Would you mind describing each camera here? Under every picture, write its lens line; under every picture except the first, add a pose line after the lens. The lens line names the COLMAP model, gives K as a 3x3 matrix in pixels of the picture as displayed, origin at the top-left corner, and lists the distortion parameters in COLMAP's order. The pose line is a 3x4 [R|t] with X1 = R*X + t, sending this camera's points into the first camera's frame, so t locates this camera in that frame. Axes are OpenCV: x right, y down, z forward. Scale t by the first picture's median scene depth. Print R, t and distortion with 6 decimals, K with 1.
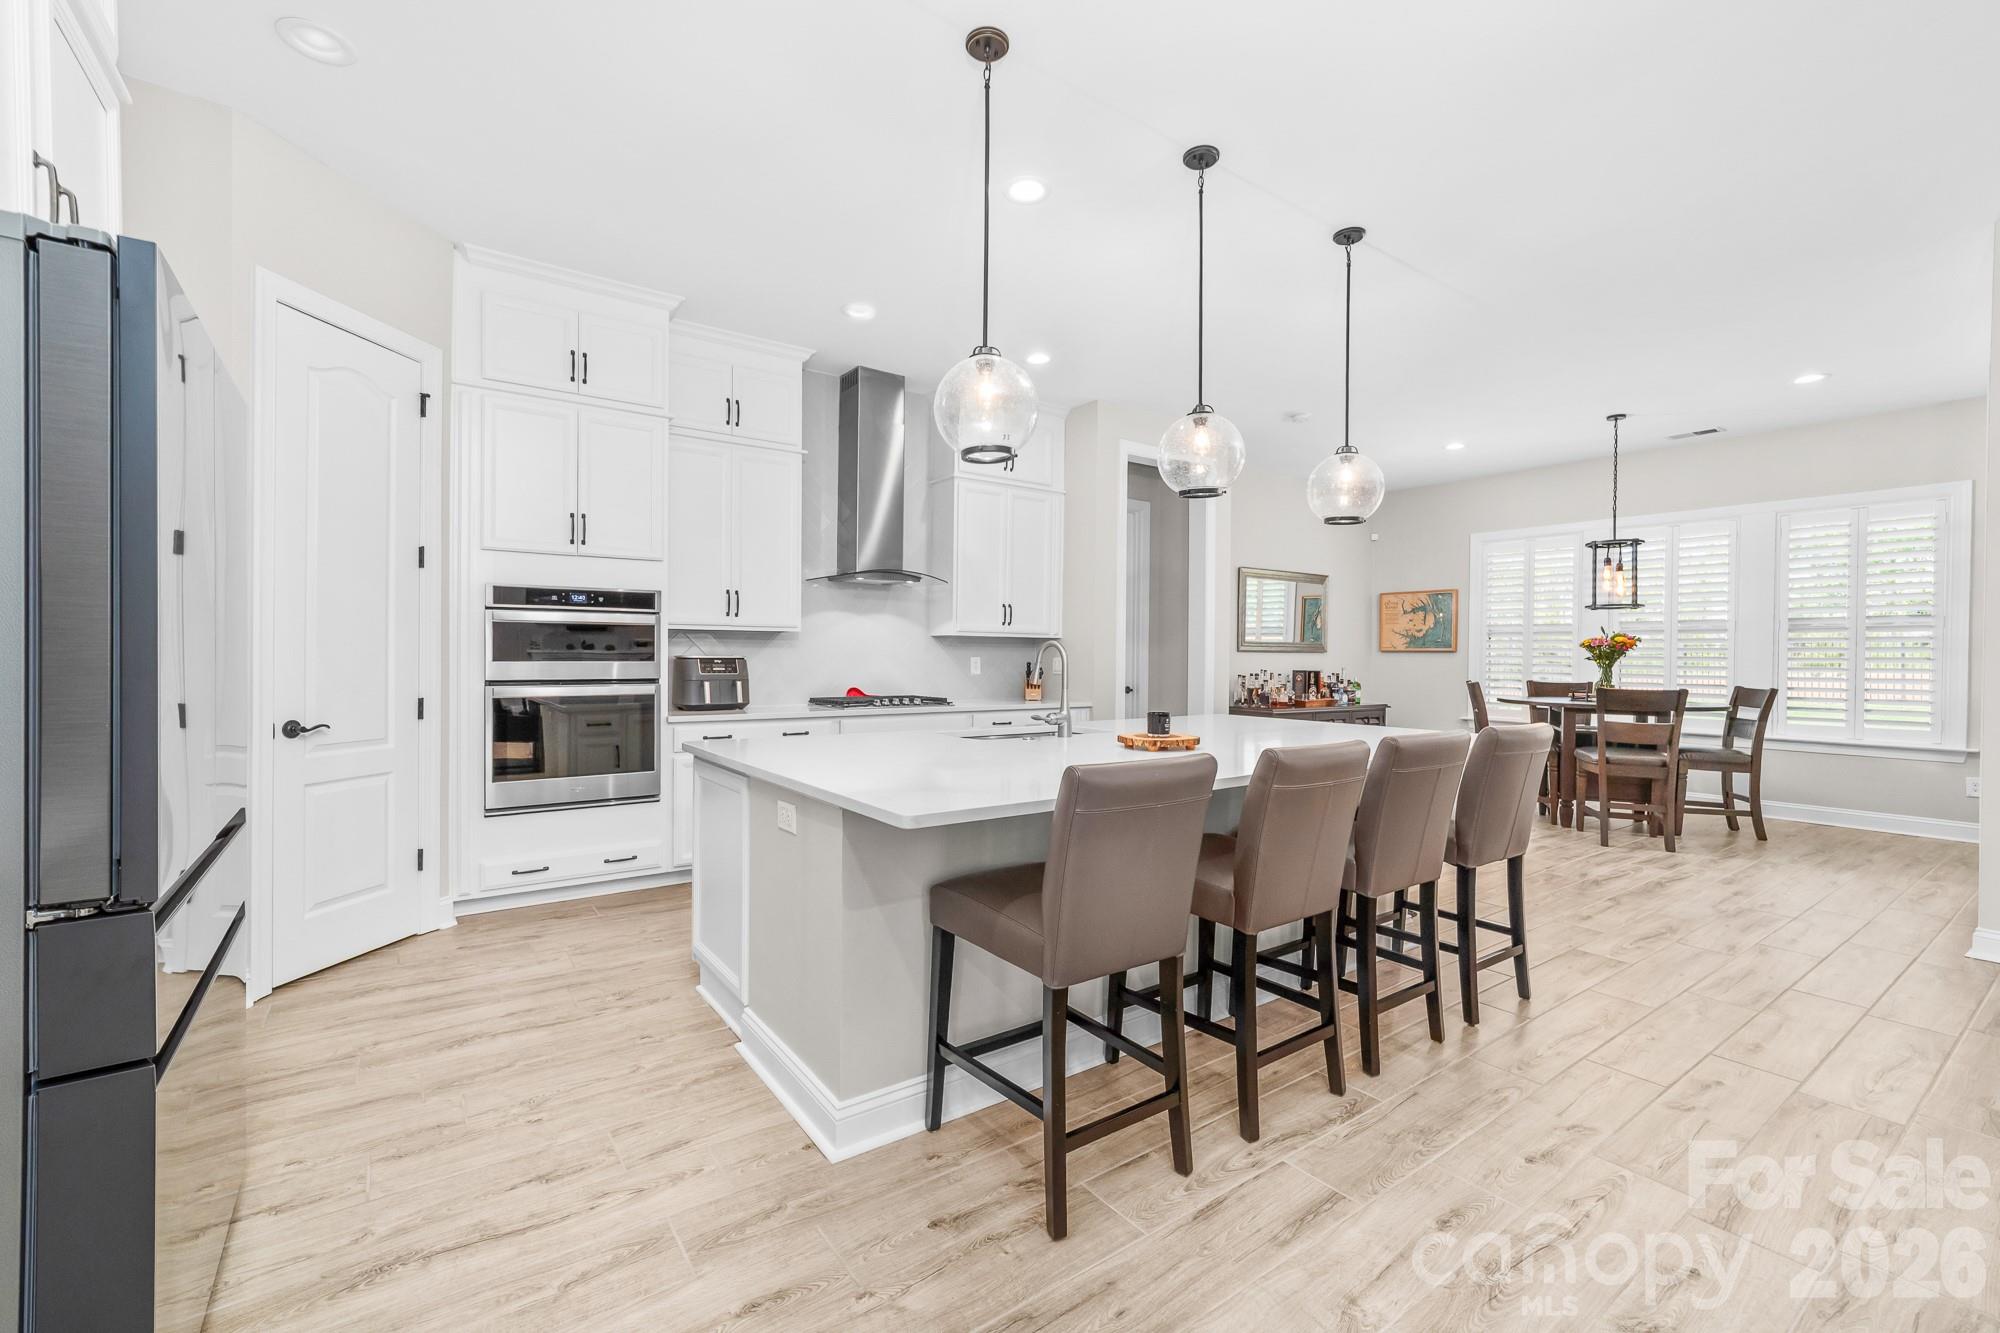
lens RADIAL K [[811.7, 0, 970.2], [0, 811.7, 662.7], [0, 0, 1]] dist [-0.001678, 0.000056]
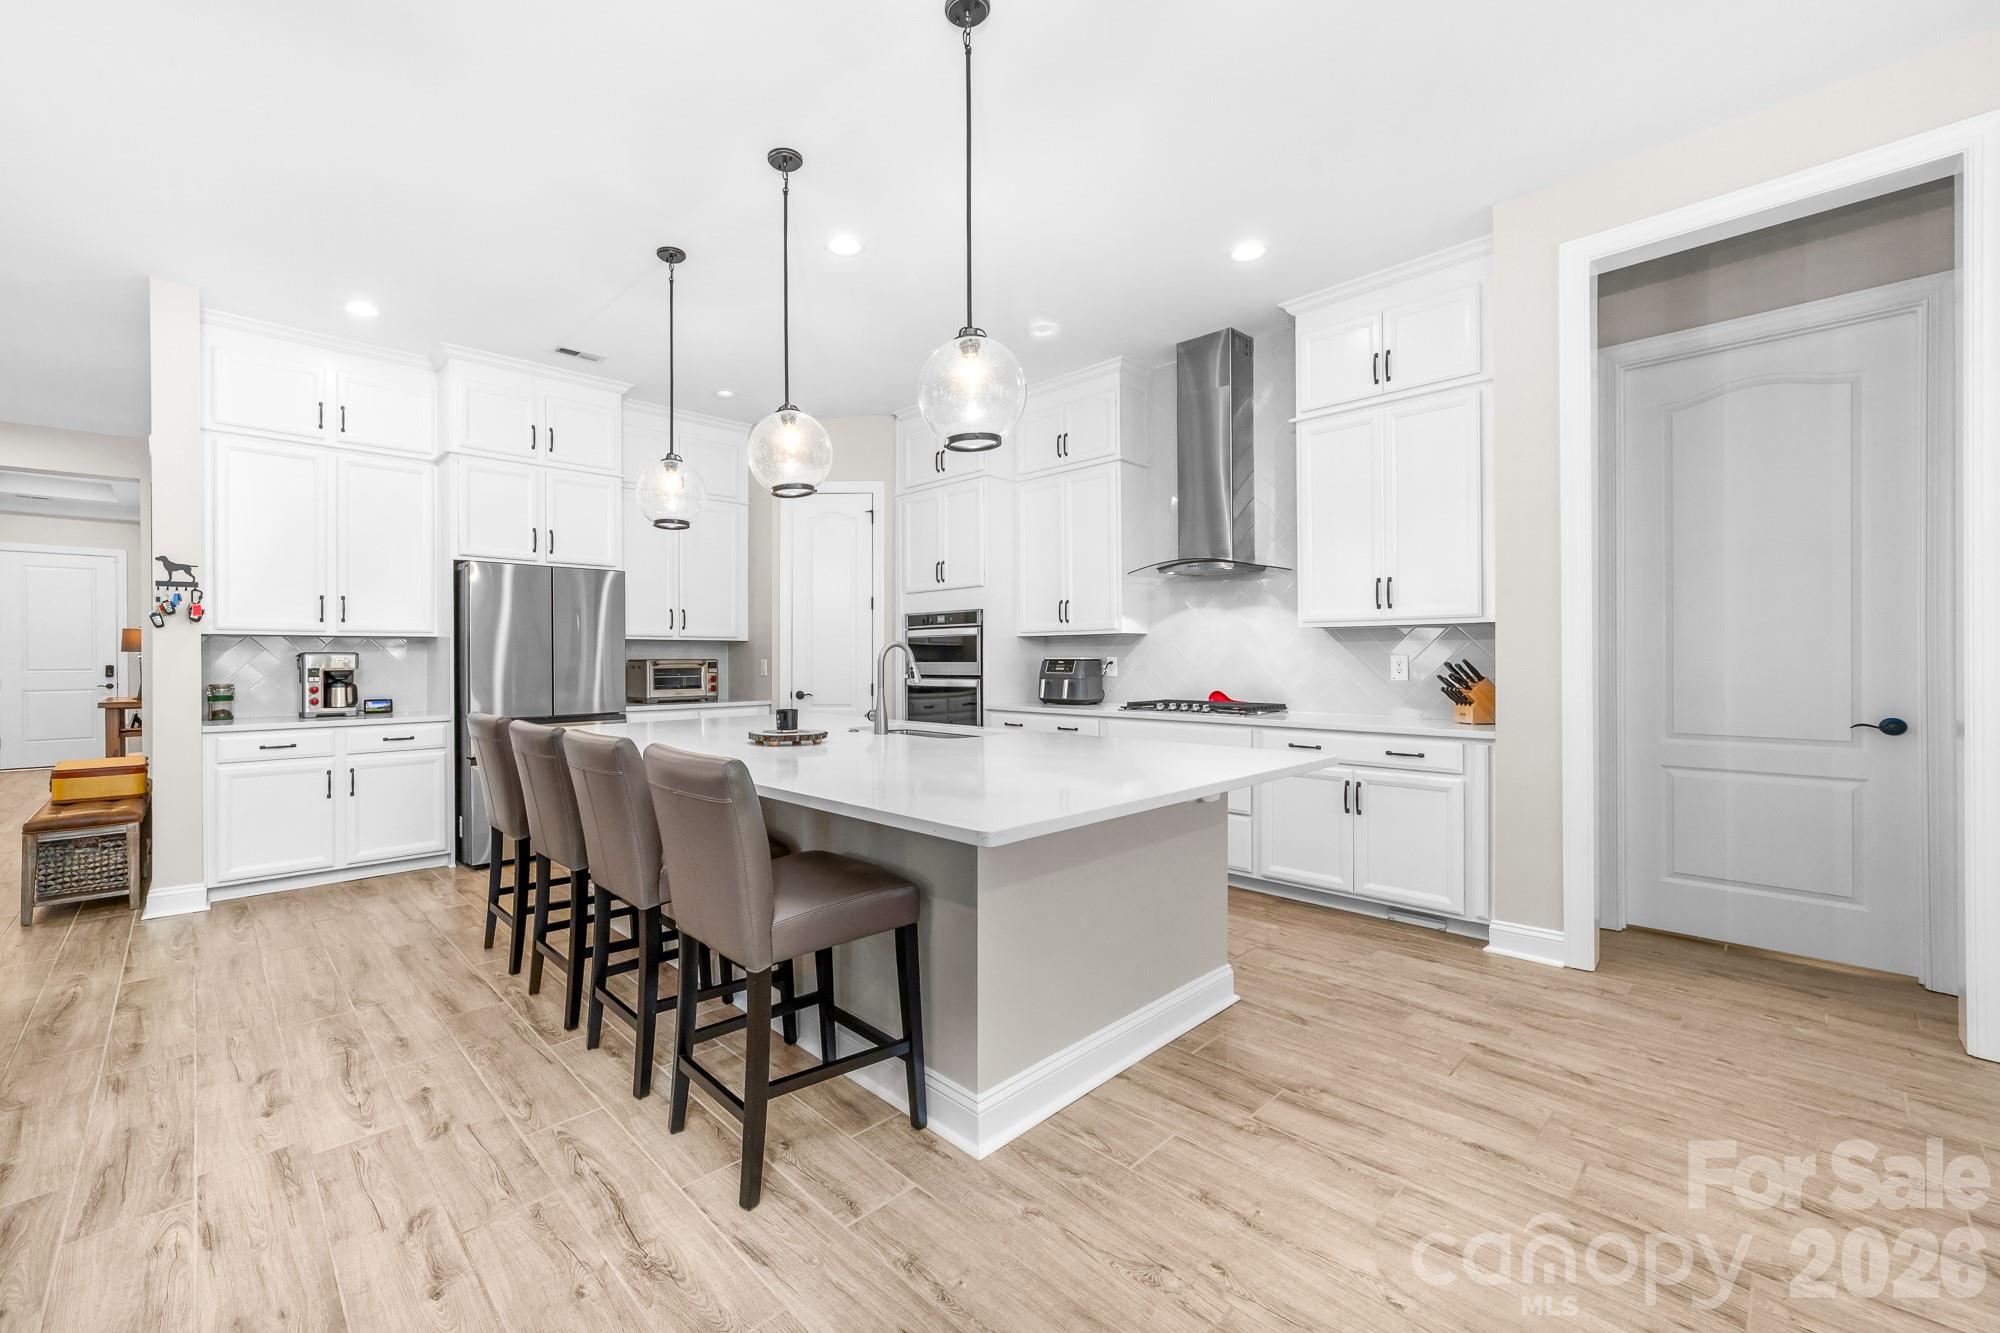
lens RADIAL K [[813.7, 0, 930.1], [0, 813.7, 659.5], [0, 0, 1]] dist [-0.024549, 0.013546]
pose [[0.146406, -0.005653, -0.989209, 0.955793], [-0.001533, 0.999981, -0.005941, 0.001753], [0.989223, 0.002387, 0.146394, 0.760470]]
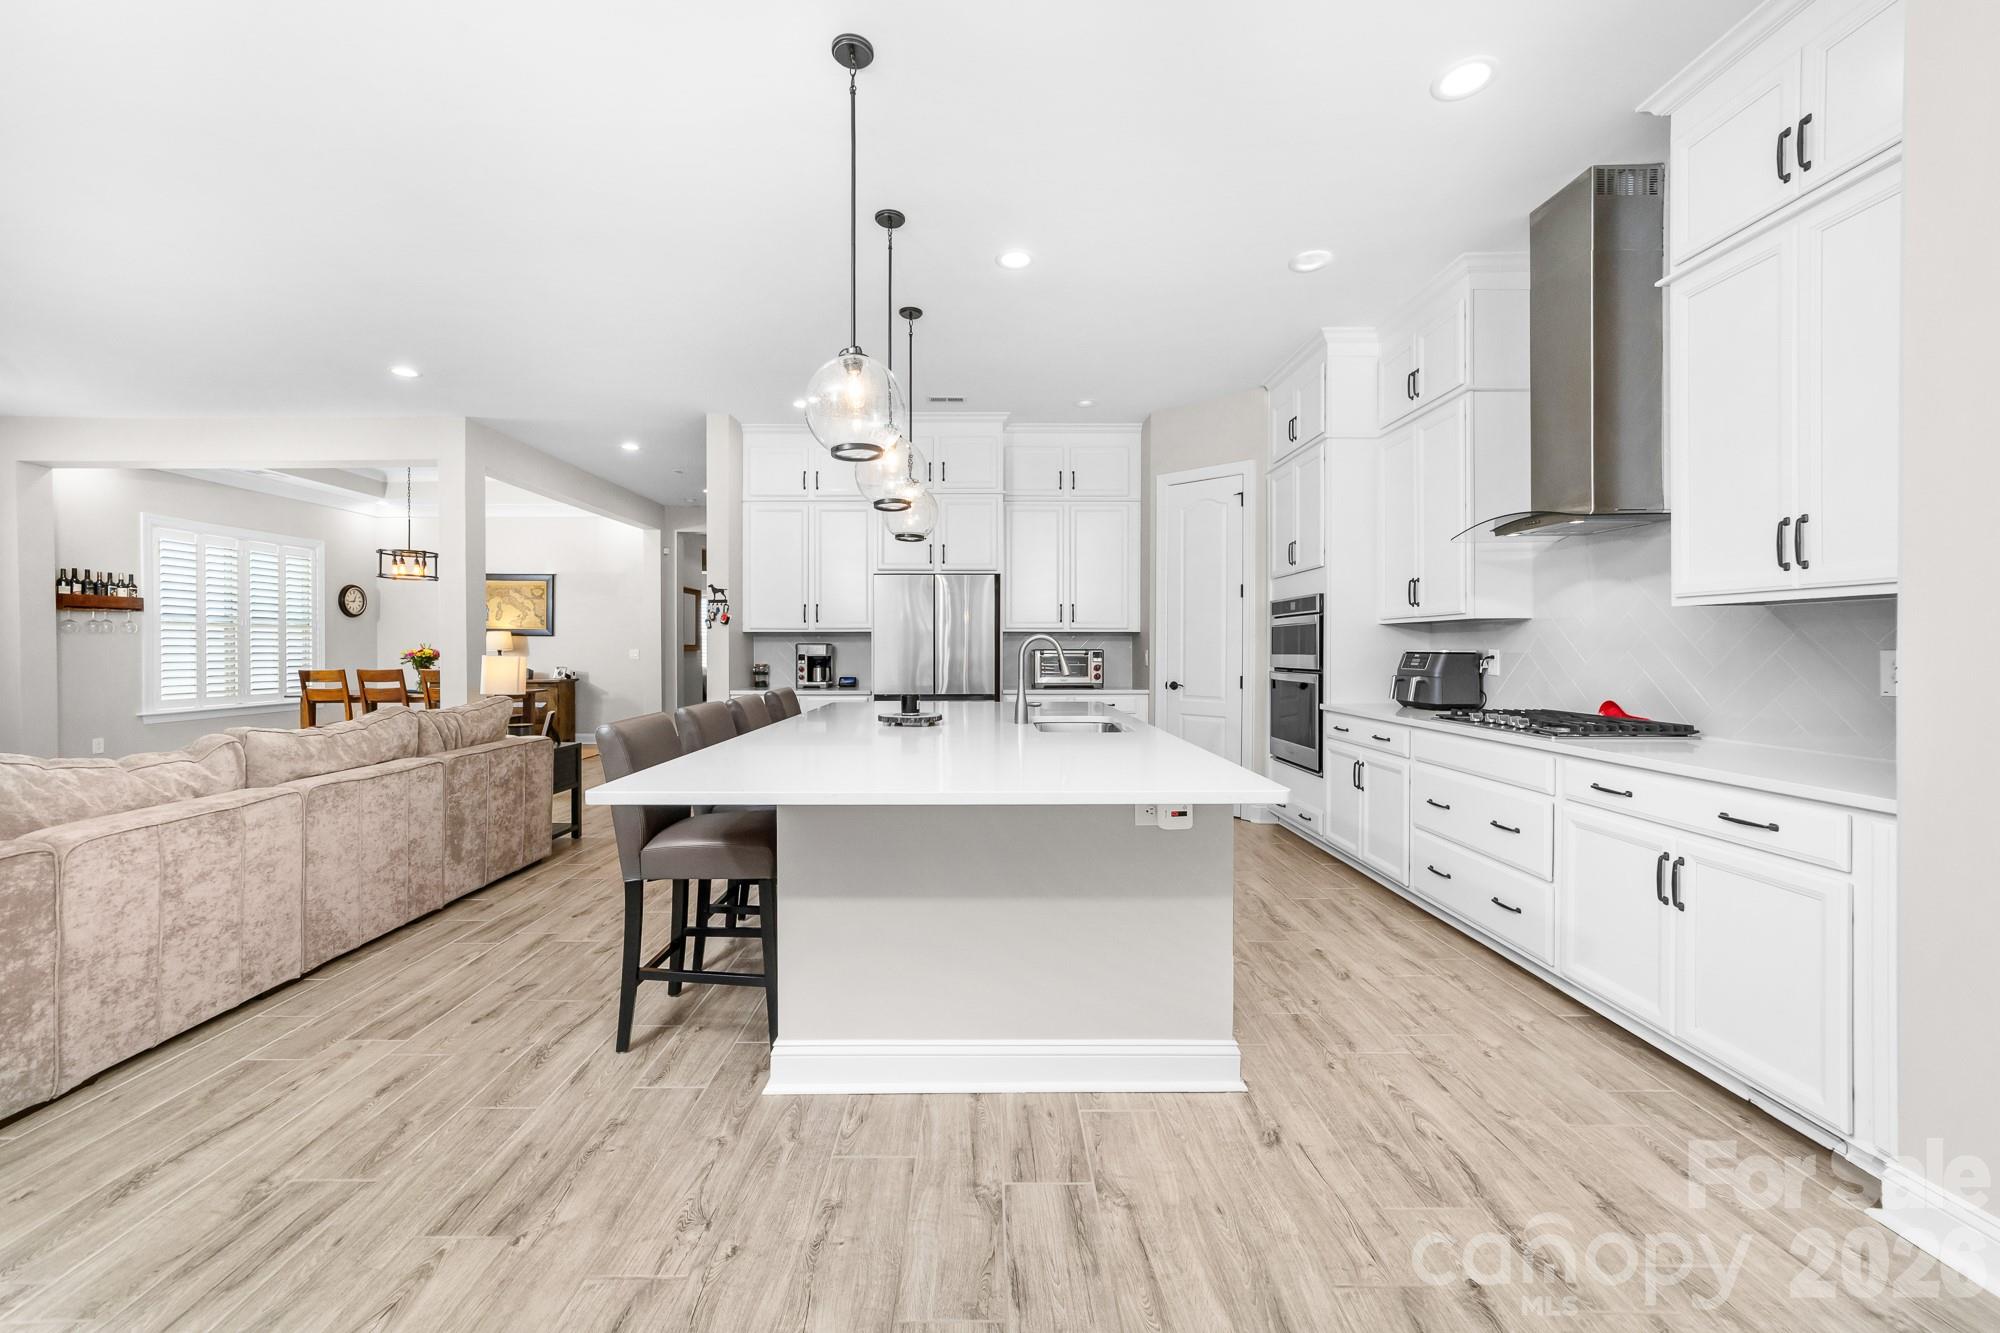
lens RADIAL K [[788.2, 0, 983.2], [0, 788.2, 651.3], [0, 0, 1]] dist [-0.012299, 0.006897]
pose [[-0.559406, -0.002452, -0.828890, 0.839741], [-0.008907, 0.999956, 0.003053, -0.006150], [0.828846, 0.009091, -0.559403, 1.286439]]
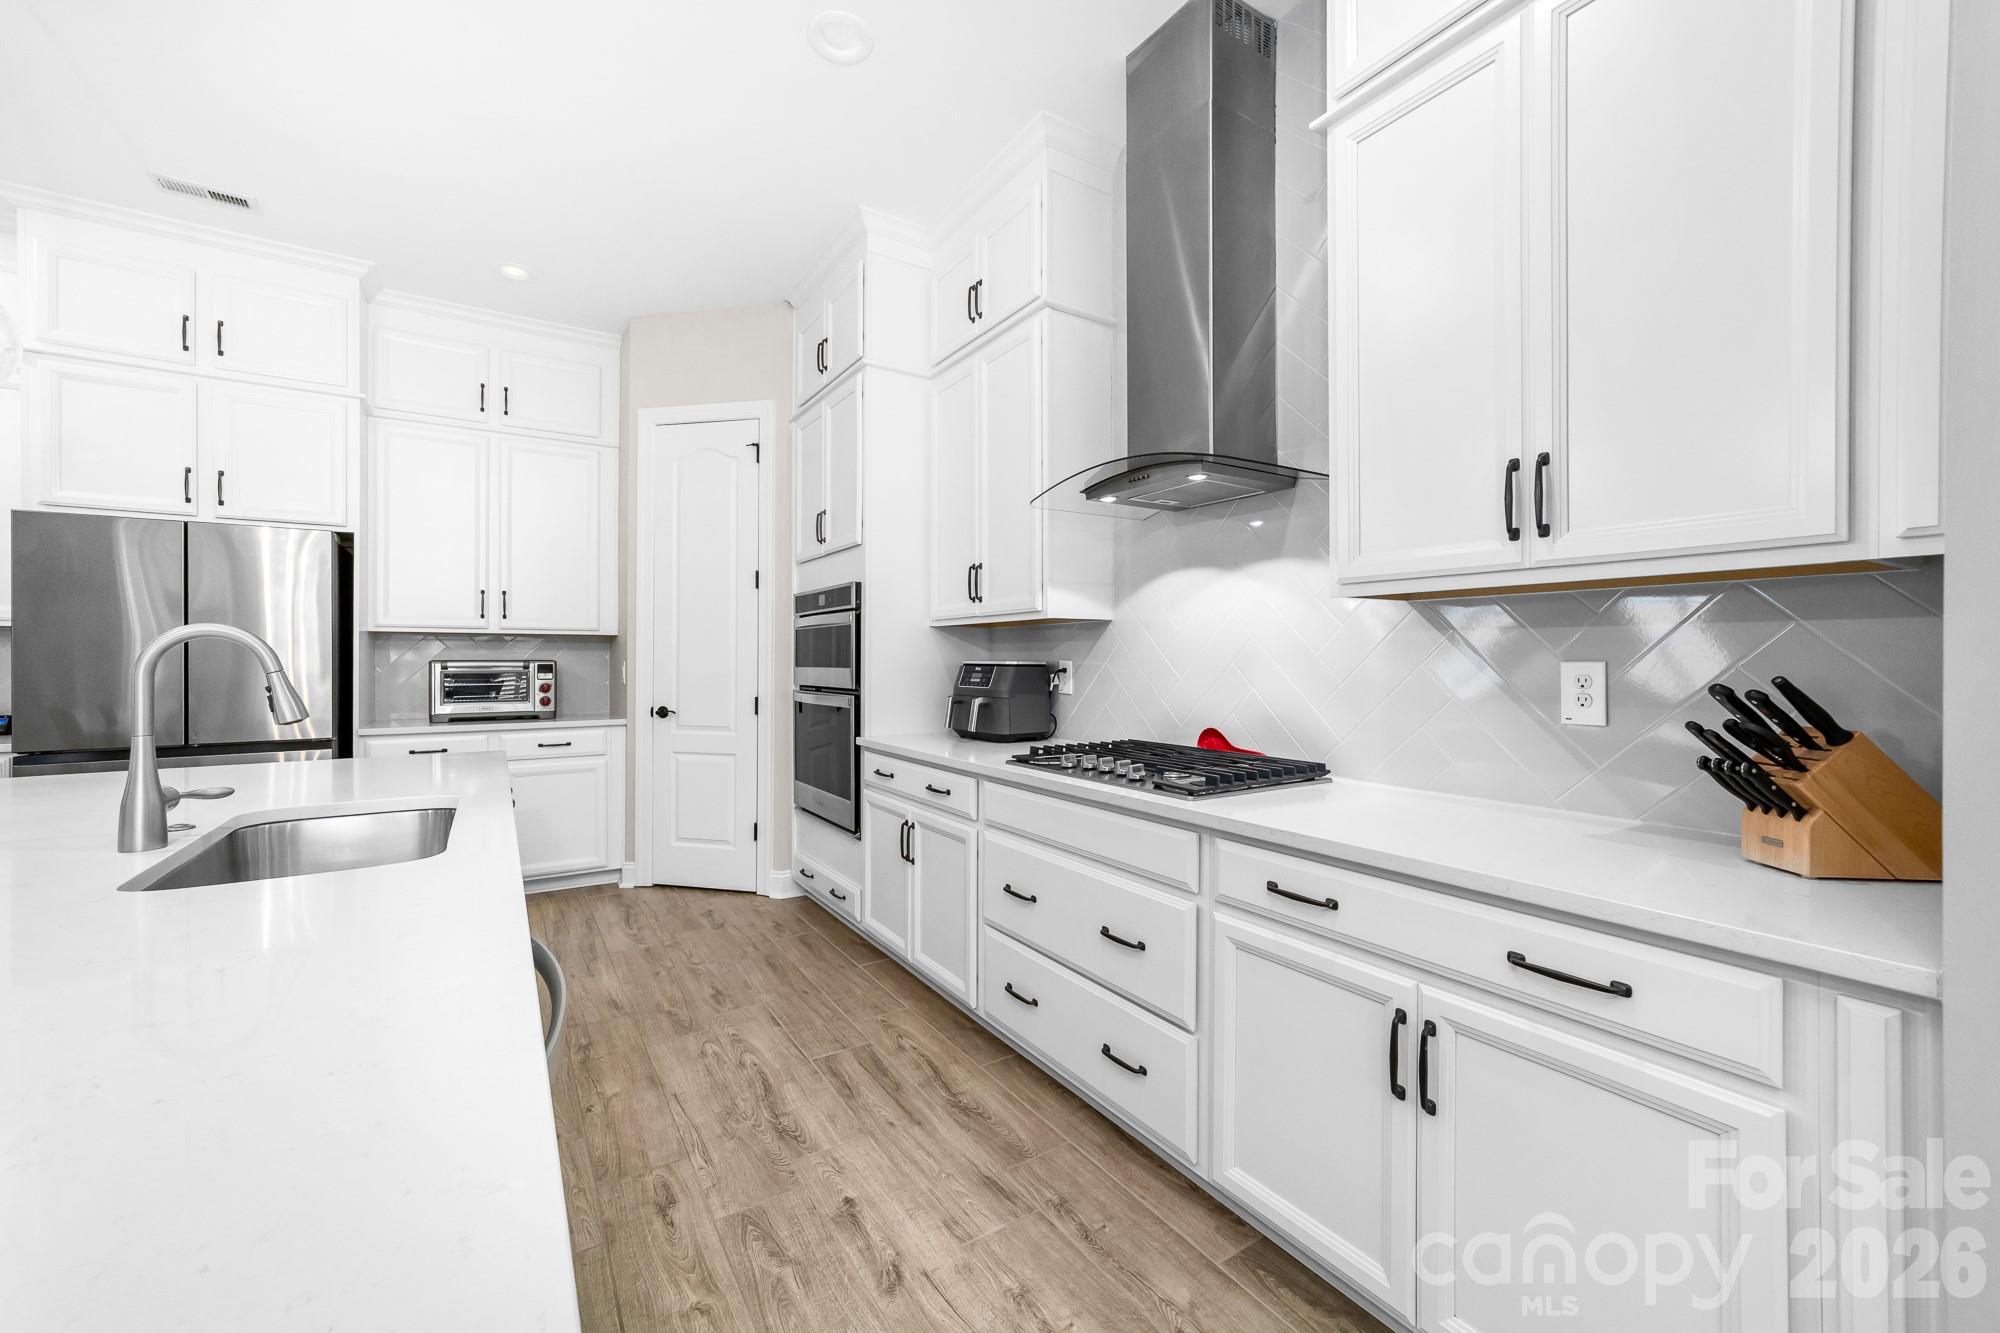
lens RADIAL K [[797.1, 0, 994.1], [0, 797.1, 661.6], [0, 0, 1]] dist [-0.014036, 0.004032]
pose [[-0.027537, -0.003118, -0.999616, 0.432482], [-0.008625, 0.999959, -0.002882, -0.007553], [0.999584, 0.008543, -0.027562, 1.216797]]
